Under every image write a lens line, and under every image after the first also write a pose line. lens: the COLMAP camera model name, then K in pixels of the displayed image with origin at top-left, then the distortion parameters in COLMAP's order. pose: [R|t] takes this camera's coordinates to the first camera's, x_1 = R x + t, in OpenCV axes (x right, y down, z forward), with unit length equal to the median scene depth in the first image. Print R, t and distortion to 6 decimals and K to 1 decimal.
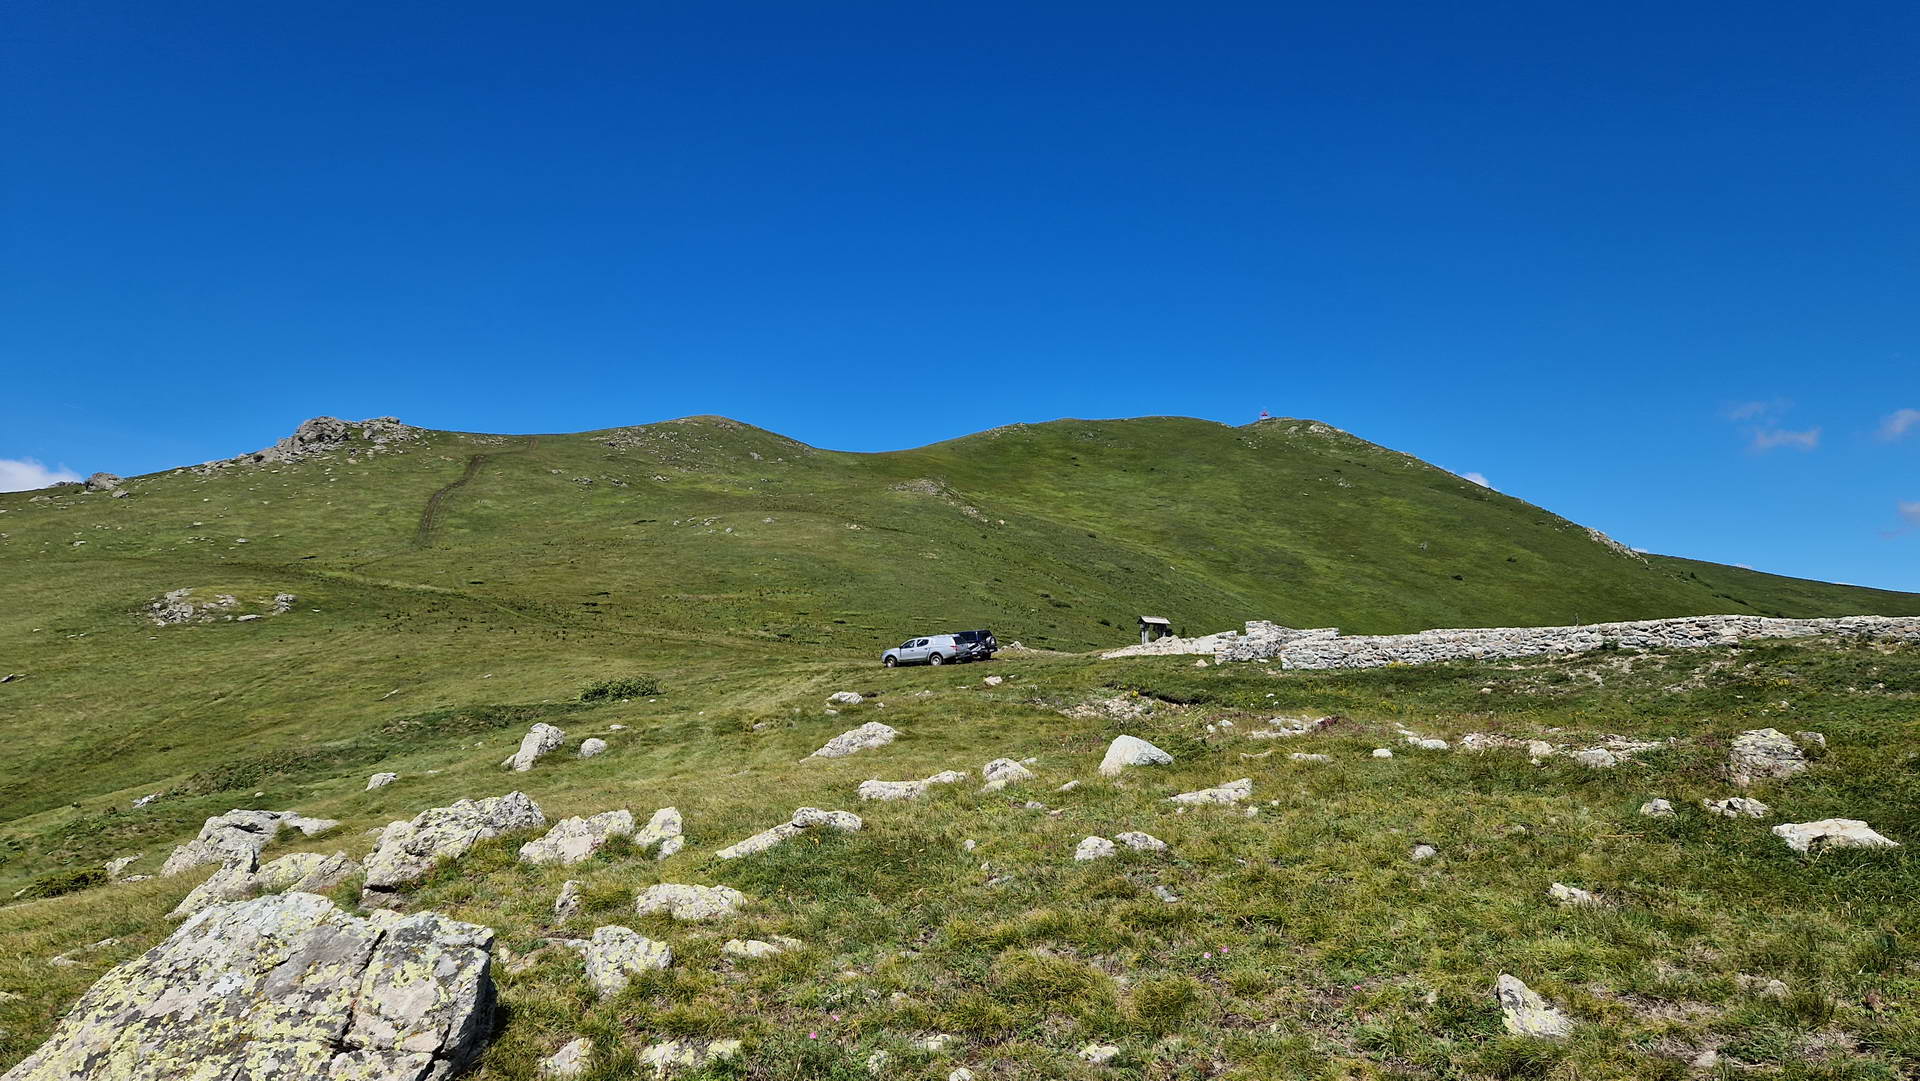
lens RADIAL K [[1277.3, 0, 953.5], [0, 1277.3, 546.6], [0, 0, 1]] dist [0.087164, -0.078265]
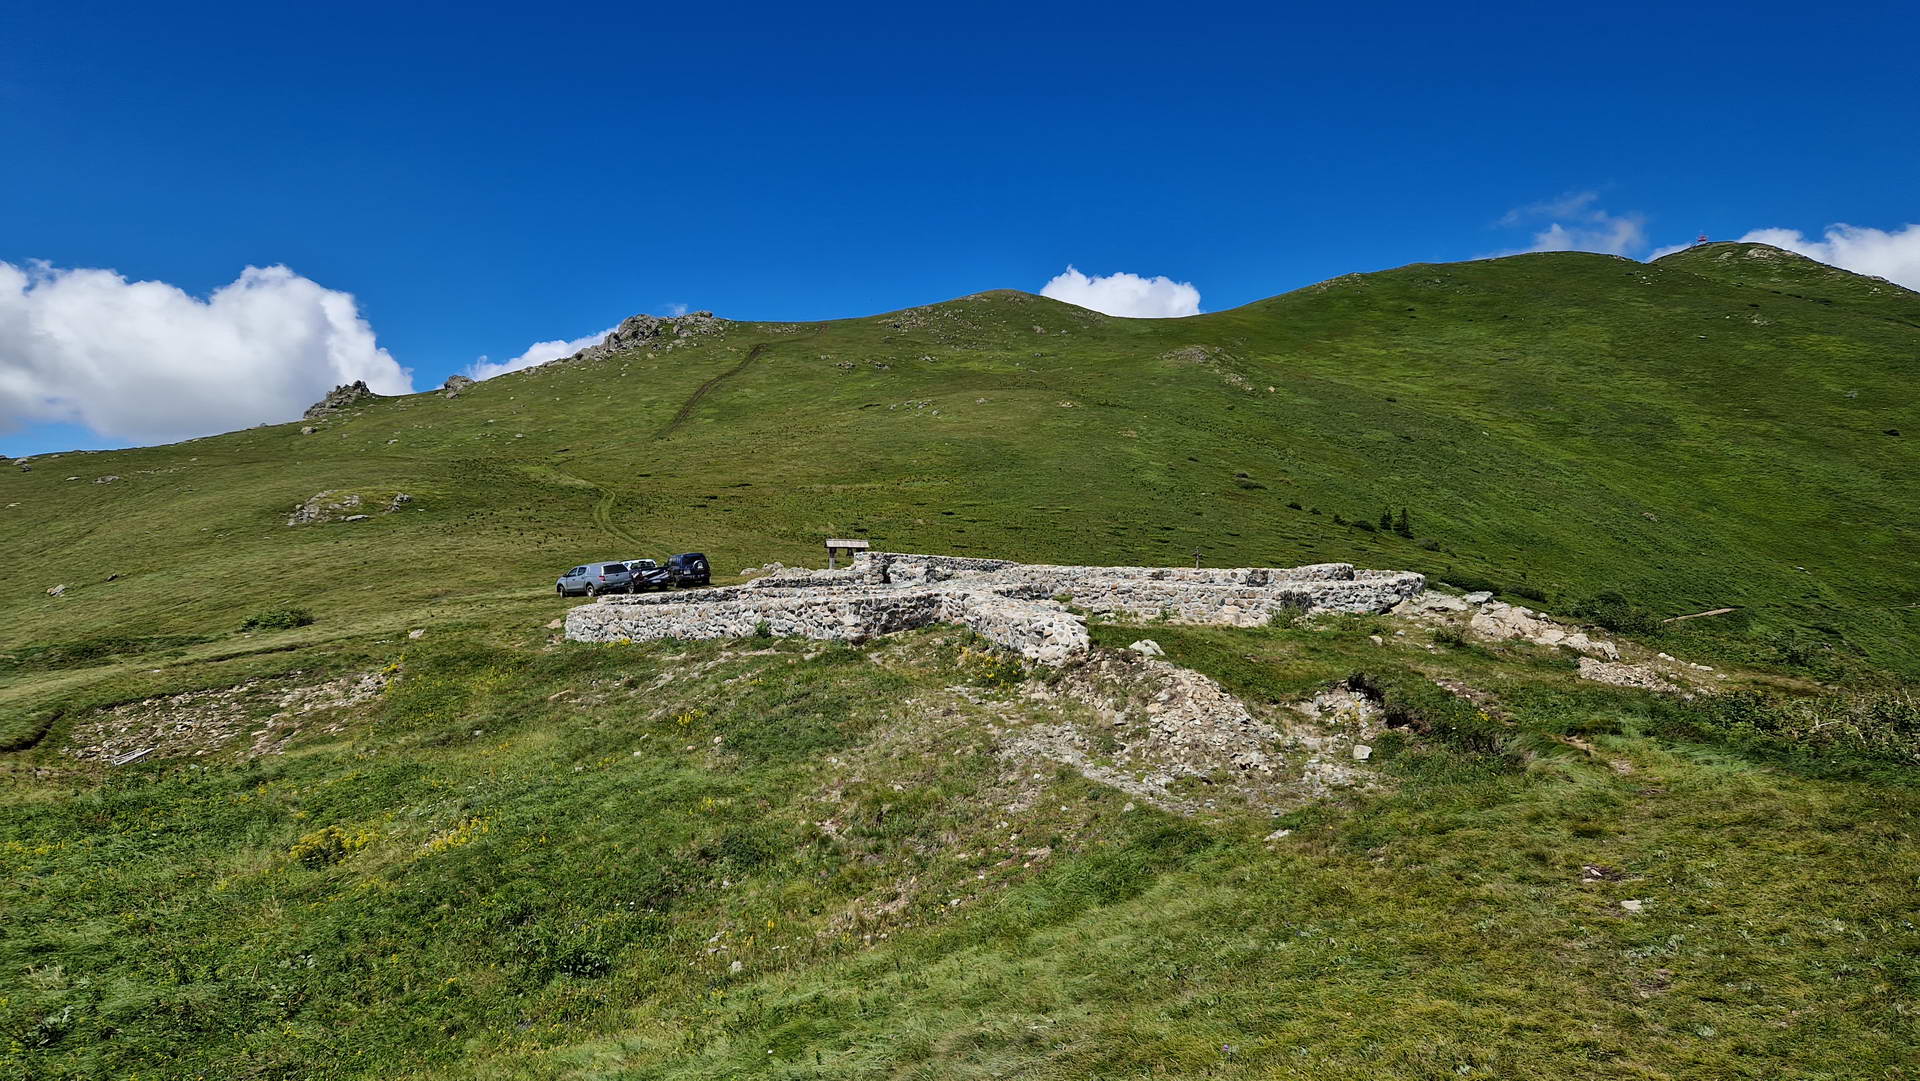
lens RADIAL K [[1277.3, 0, 953.5], [0, 1277.3, 546.6], [0, 0, 1]] dist [0.087164, -0.078265]
pose [[0.950020, 0.000552, -0.312187, 0.113195], [0.031654, 0.994675, 0.098085, -0.005050], [0.310579, -0.103064, 0.944944, 0.050149]]
